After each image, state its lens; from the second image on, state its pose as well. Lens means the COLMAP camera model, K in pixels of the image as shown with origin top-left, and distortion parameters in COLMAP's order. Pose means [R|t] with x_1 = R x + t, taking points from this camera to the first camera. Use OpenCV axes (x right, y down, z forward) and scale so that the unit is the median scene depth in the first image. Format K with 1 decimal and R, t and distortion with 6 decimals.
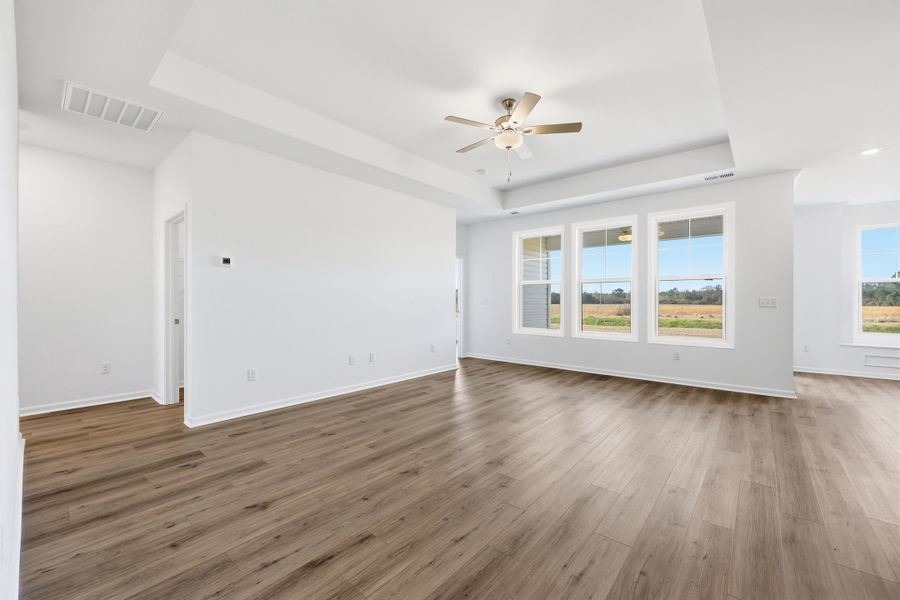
lens RADIAL K [[364.1, 0, 452.0], [0, 364.1, 301.0], [0, 0, 1]] dist [-0.001578, 0.000229]
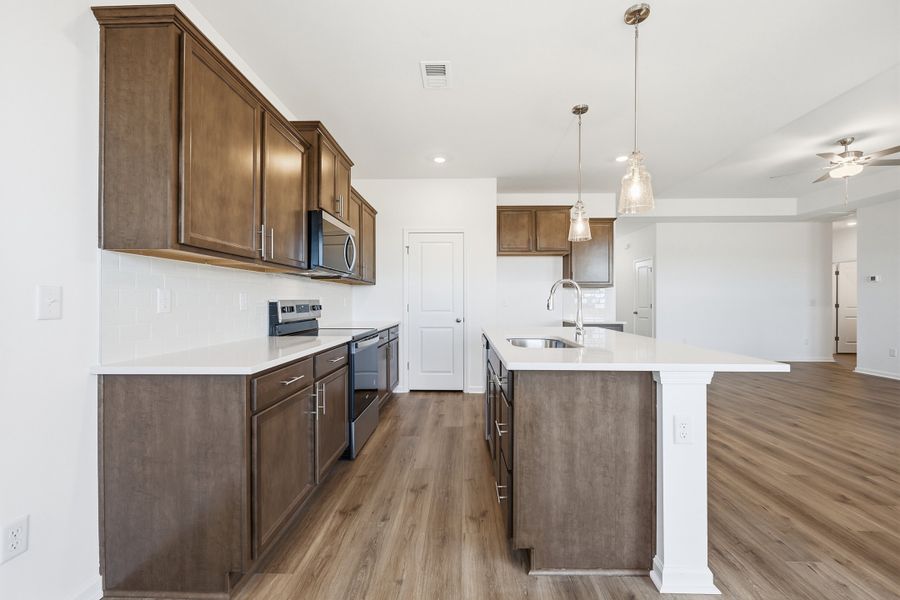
lens RADIAL K [[364.1, 0, 452.0], [0, 364.1, 301.0], [0, 0, 1]] dist [-0.001578, 0.000229]
pose [[-0.777673, -0.001905, -0.628666, 1.886793], [-0.003571, 0.999993, 0.001387, -0.004368], [0.628658, 0.003324, -0.777674, 1.083654]]
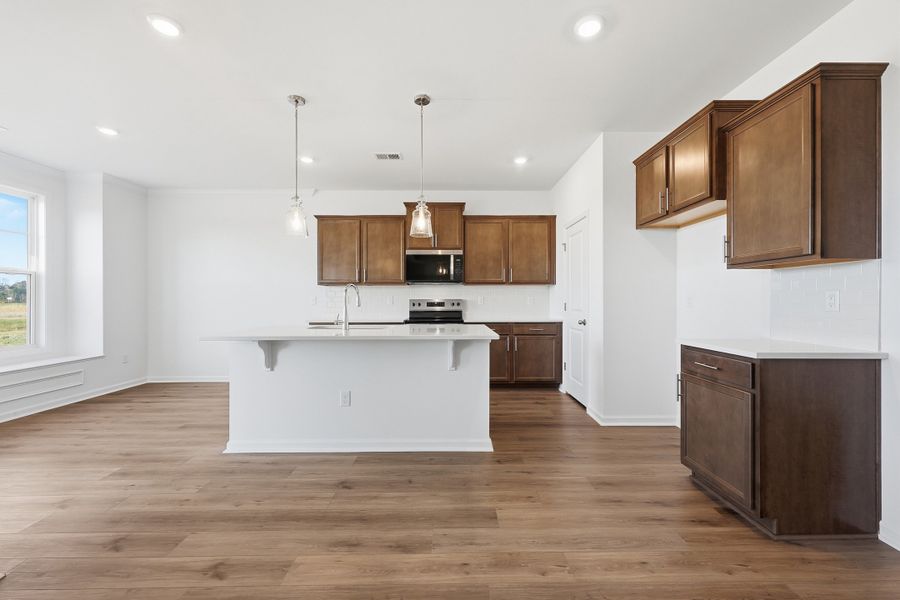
lens RADIAL K [[368.3, 0, 449.5], [0, 368.3, 298.6], [0, 0, 1]] dist [0.001456, 0.000365]
pose [[-0.651238, 0.002366, 0.758870, 0.473522], [0.000778, 0.999997, -0.002451, -0.003130], [-0.758873, -0.001005, -0.651238, 1.102165]]
